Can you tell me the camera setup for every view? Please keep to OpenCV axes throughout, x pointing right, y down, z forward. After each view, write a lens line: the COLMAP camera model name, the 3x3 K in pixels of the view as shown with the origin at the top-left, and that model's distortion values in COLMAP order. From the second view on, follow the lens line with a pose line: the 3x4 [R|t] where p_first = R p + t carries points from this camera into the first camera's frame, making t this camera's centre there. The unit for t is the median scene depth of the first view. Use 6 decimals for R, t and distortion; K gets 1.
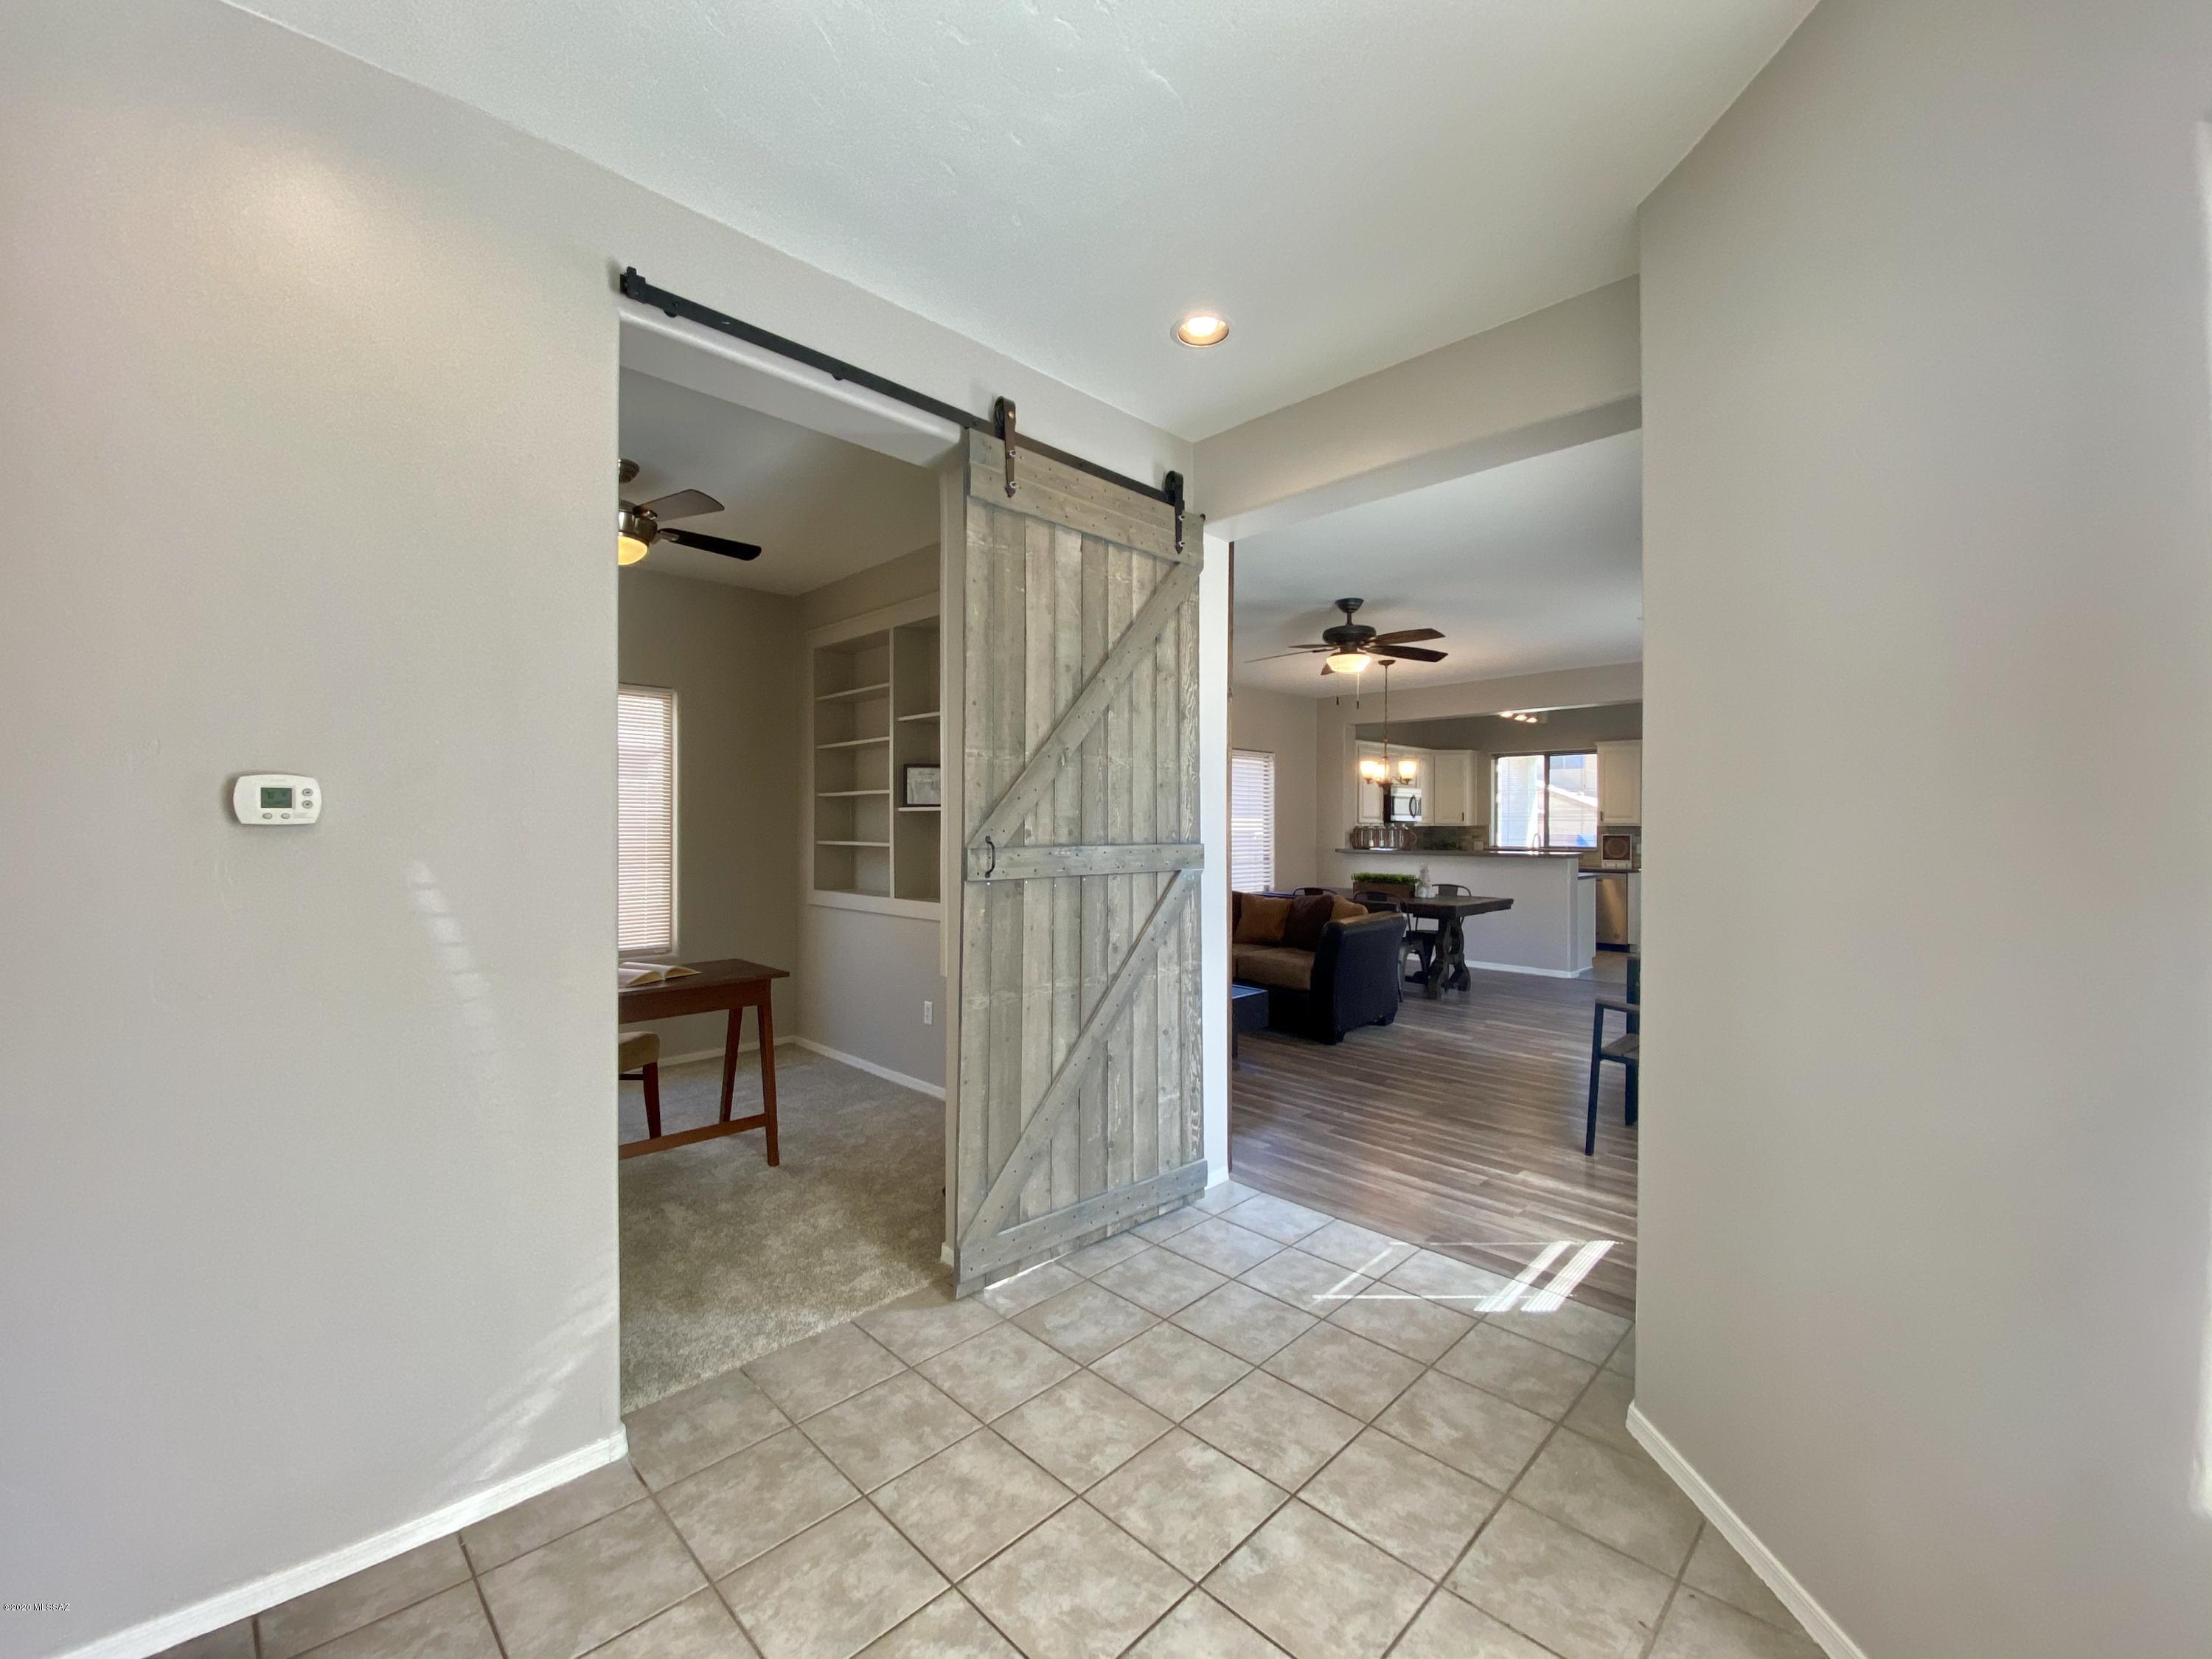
lens RADIAL K [[897.0, 0, 1108.9], [0, 897.0, 818.3], [0, 0, 1]] dist [0.048923, -0.020438]
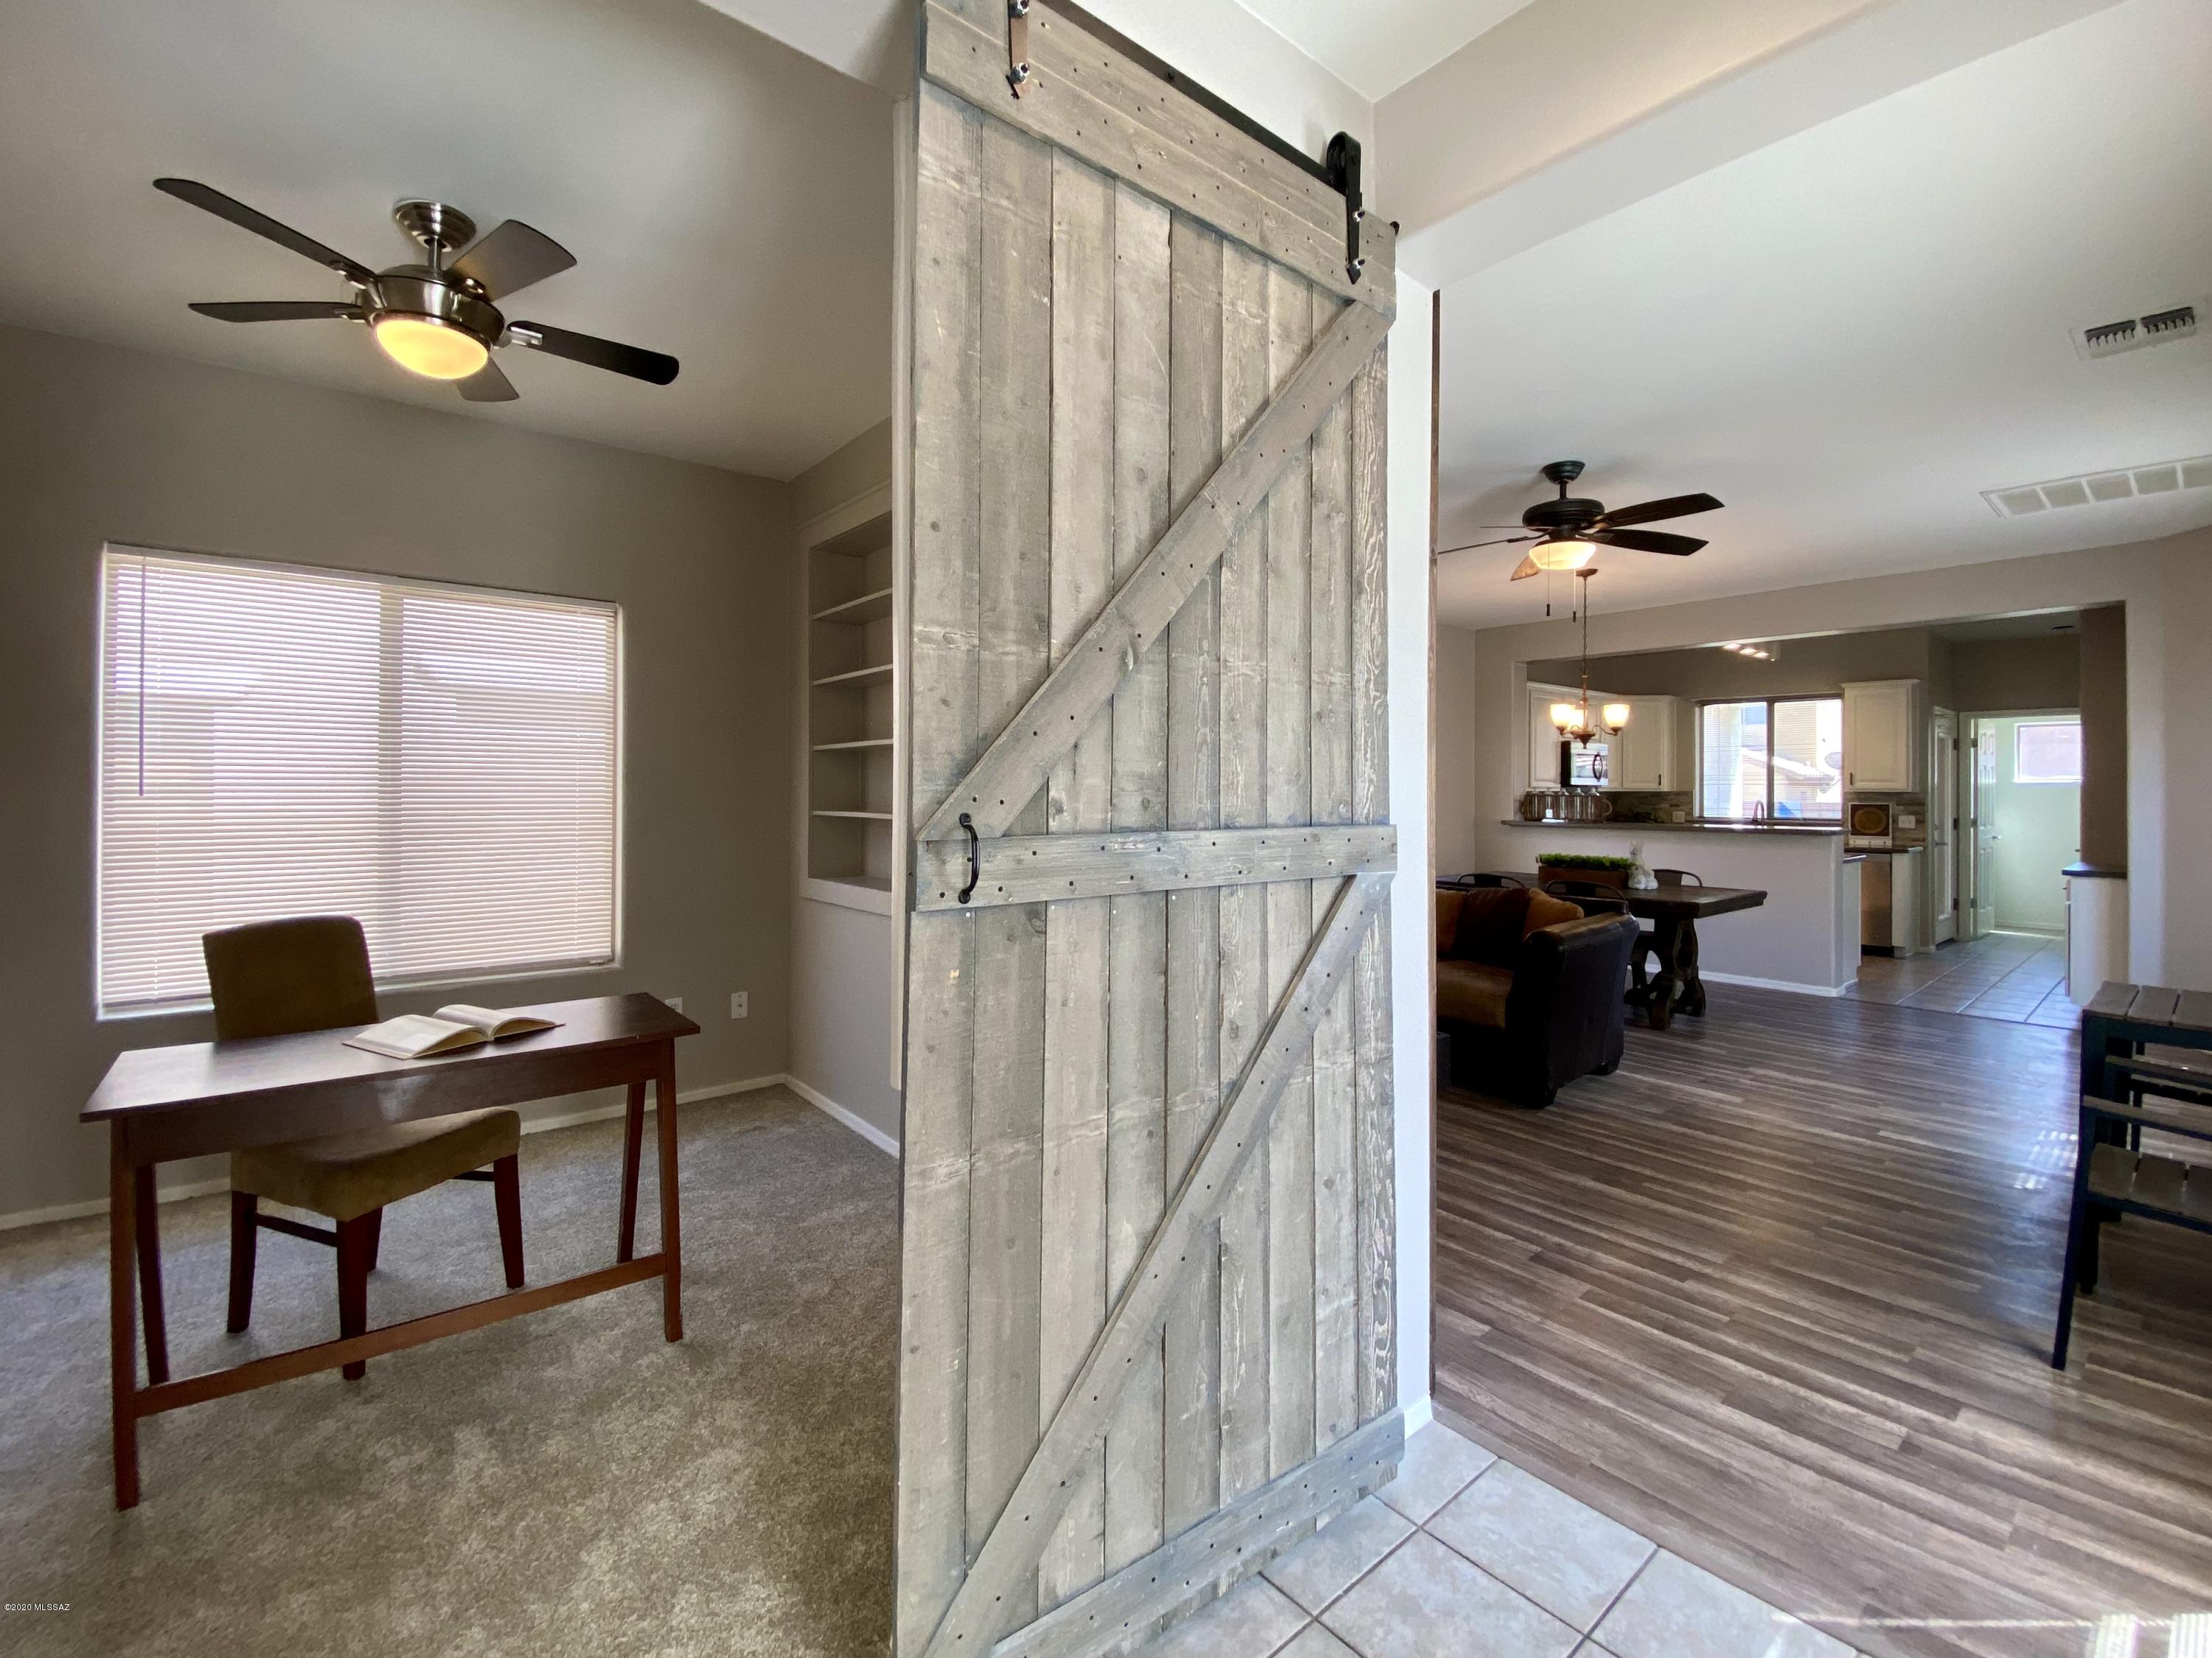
lens RADIAL K [[966.4, 0, 1128.3], [0, 966.4, 776.3], [0, 0, 1]] dist [-0.001084, -0.000833]
pose [[0.996623, 0.001125, -0.082112, -0.007905], [-0.001600, 0.999982, -0.005723, 0.002767], [0.082104, 0.005835, 0.996607, 0.415865]]
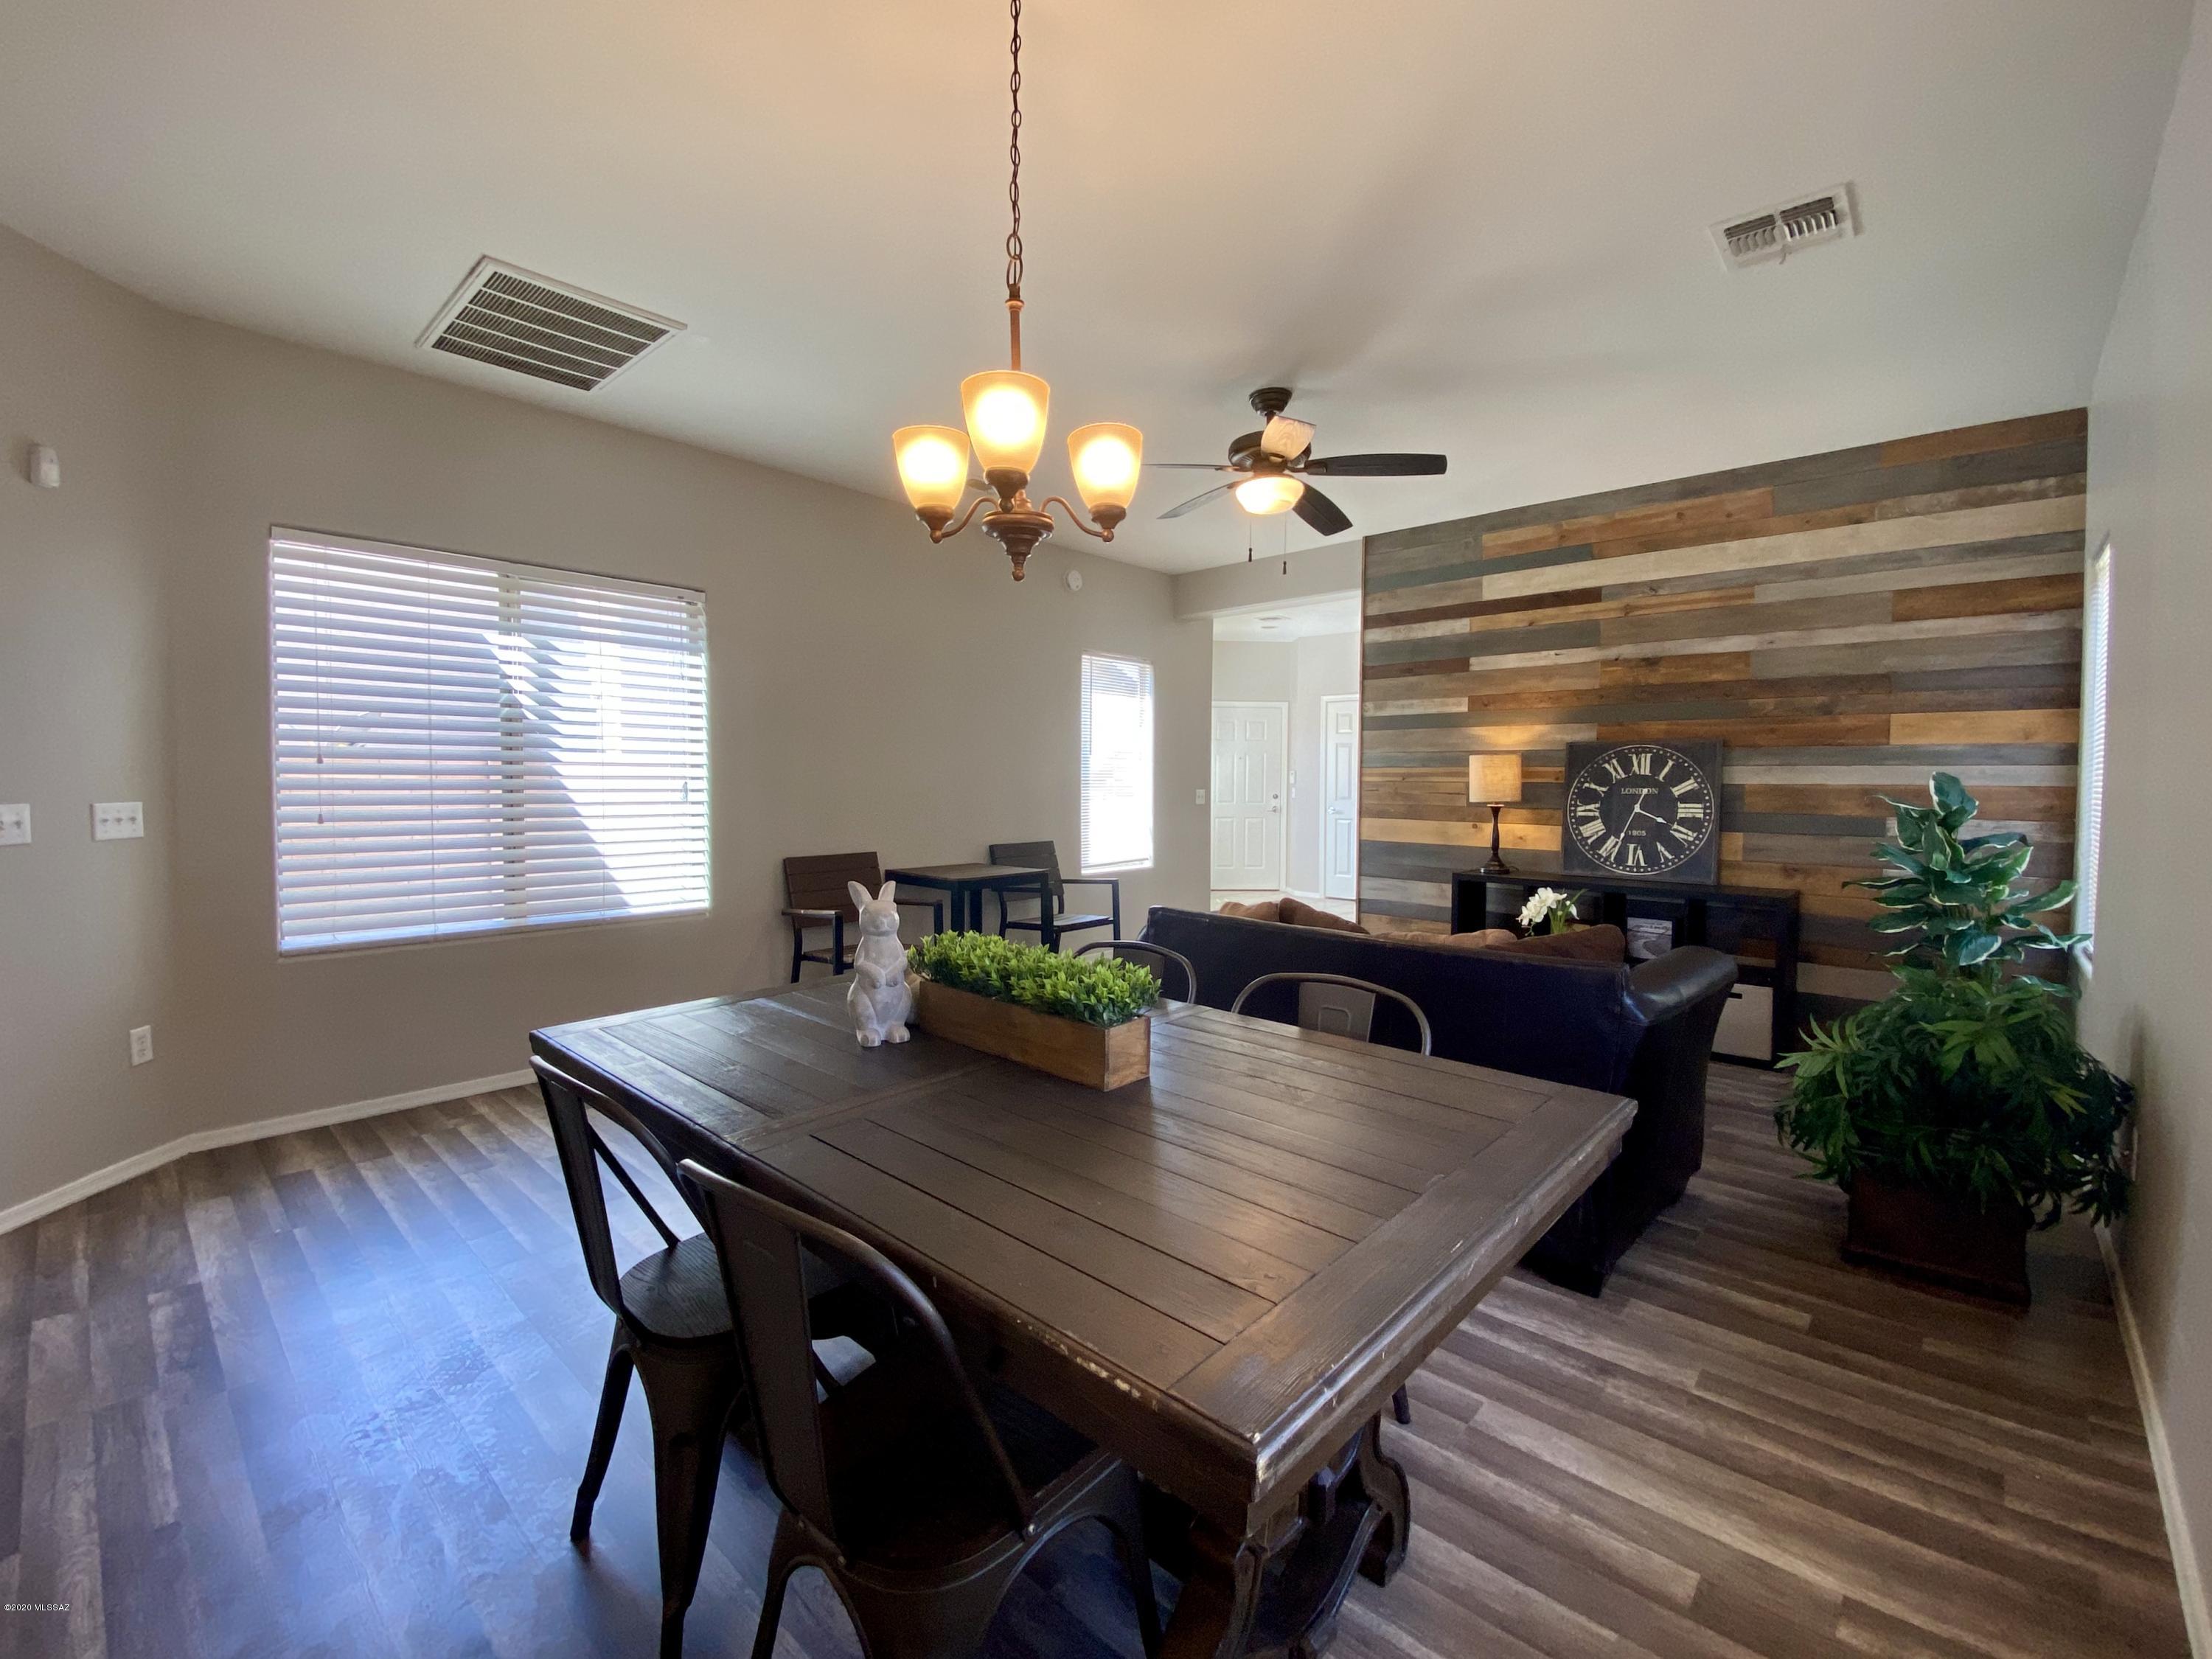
lens RADIAL K [[933.1, 0, 1129.8], [0, 933.1, 823.3], [0, 0, 1]] dist [0.013269, -0.027619]
pose [[-0.998501, -0.006084, -0.054386, 0.700066], [-0.008540, 0.998948, 0.045047, 0.049273], [0.054055, 0.045444, -0.997503, 2.910030]]
